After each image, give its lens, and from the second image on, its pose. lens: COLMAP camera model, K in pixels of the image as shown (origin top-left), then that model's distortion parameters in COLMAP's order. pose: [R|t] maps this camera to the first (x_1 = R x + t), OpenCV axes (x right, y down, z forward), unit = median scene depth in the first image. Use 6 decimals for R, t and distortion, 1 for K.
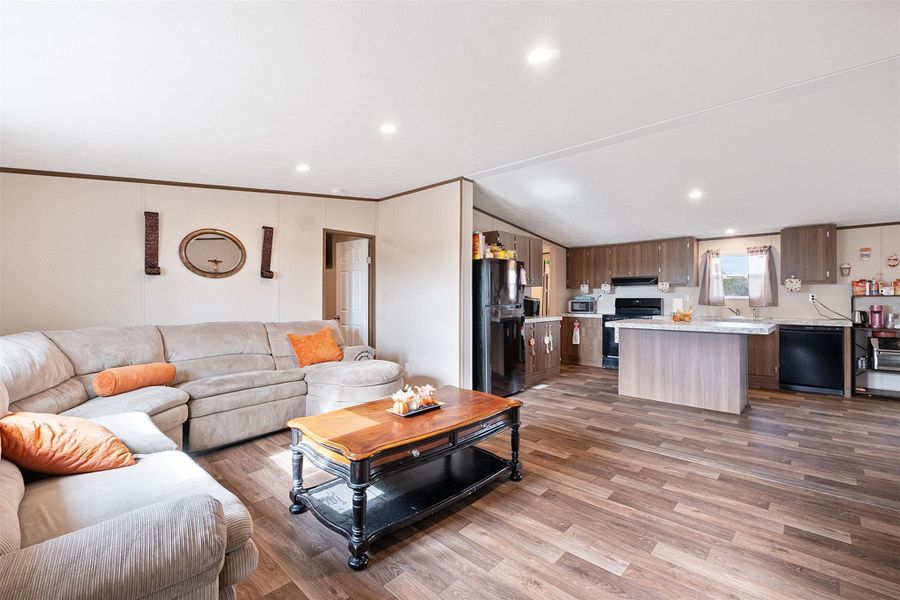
lens RADIAL K [[389.6, 0, 451.4], [0, 389.6, 295.8], [0, 0, 1]] dist [0.000608, -0.003195]
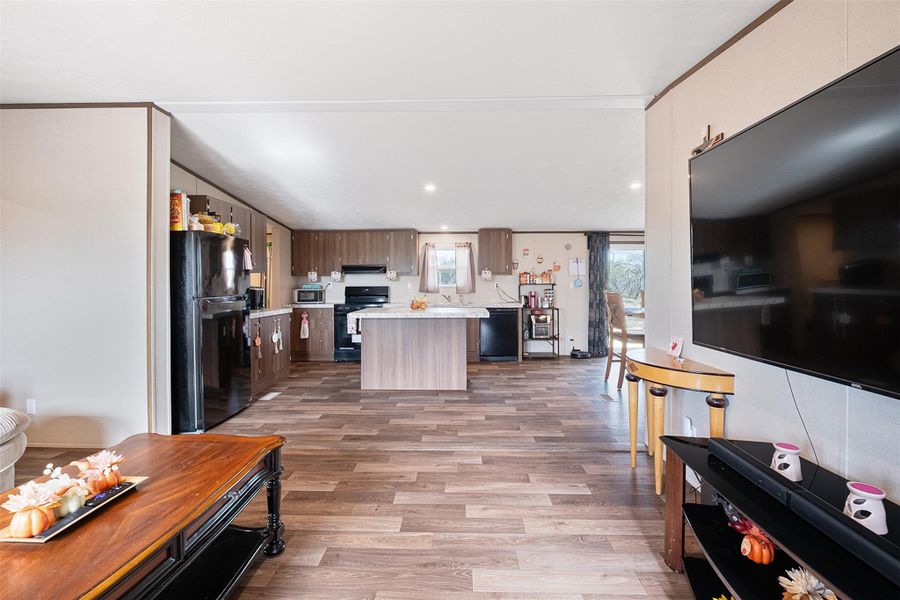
lens RADIAL K [[393.4, 0, 451.2], [0, 393.4, 288.1], [0, 0, 1]] dist [0.000599, -0.001615]
pose [[0.751599, -0.005830, 0.659594, -0.029734], [-0.000308, 0.999958, 0.009188, 0.001203], [-0.659620, -0.007109, 0.751566, 0.153277]]
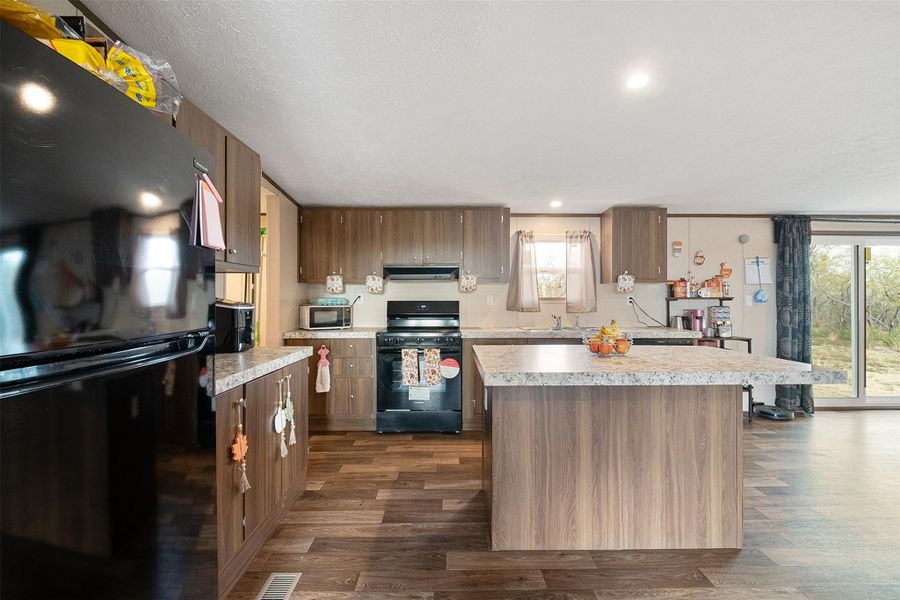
lens RADIAL K [[389.6, 0, 451.4], [0, 389.6, 295.8], [0, 0, 1]] dist [0.000608, -0.003195]
pose [[0.723762, 0.006893, 0.690015, 0.134011], [-0.003347, 0.999973, -0.006479, 0.002077], [-0.690041, 0.002380, 0.723766, 0.764360]]
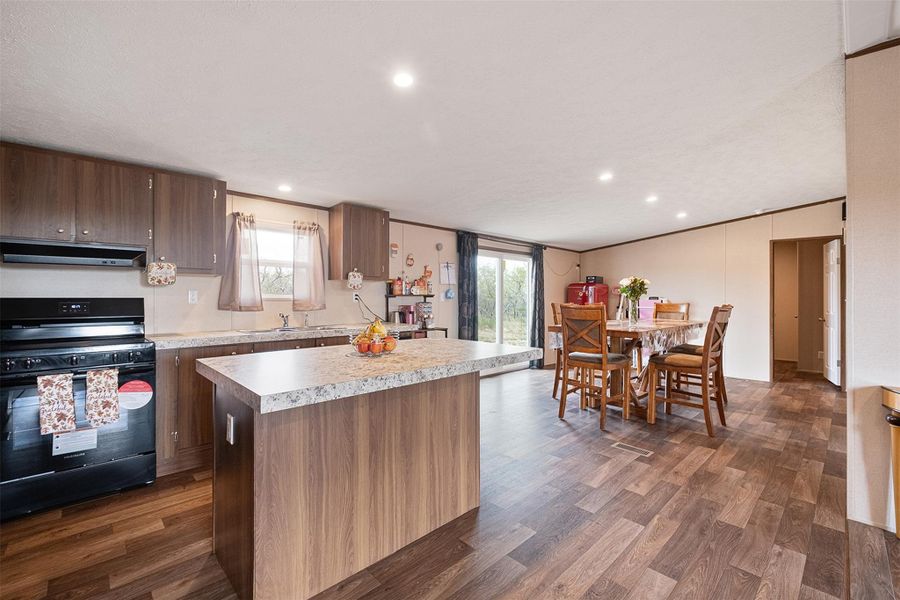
lens RADIAL K [[389.6, 0, 451.4], [0, 389.6, 295.8], [0, 0, 1]] dist [0.000608, -0.003195]
pose [[0.050166, 0.003039, 0.998736, 0.149286], [-0.005401, 0.999982, -0.002772, 0.003246], [-0.998726, -0.005255, 0.050181, 0.859016]]
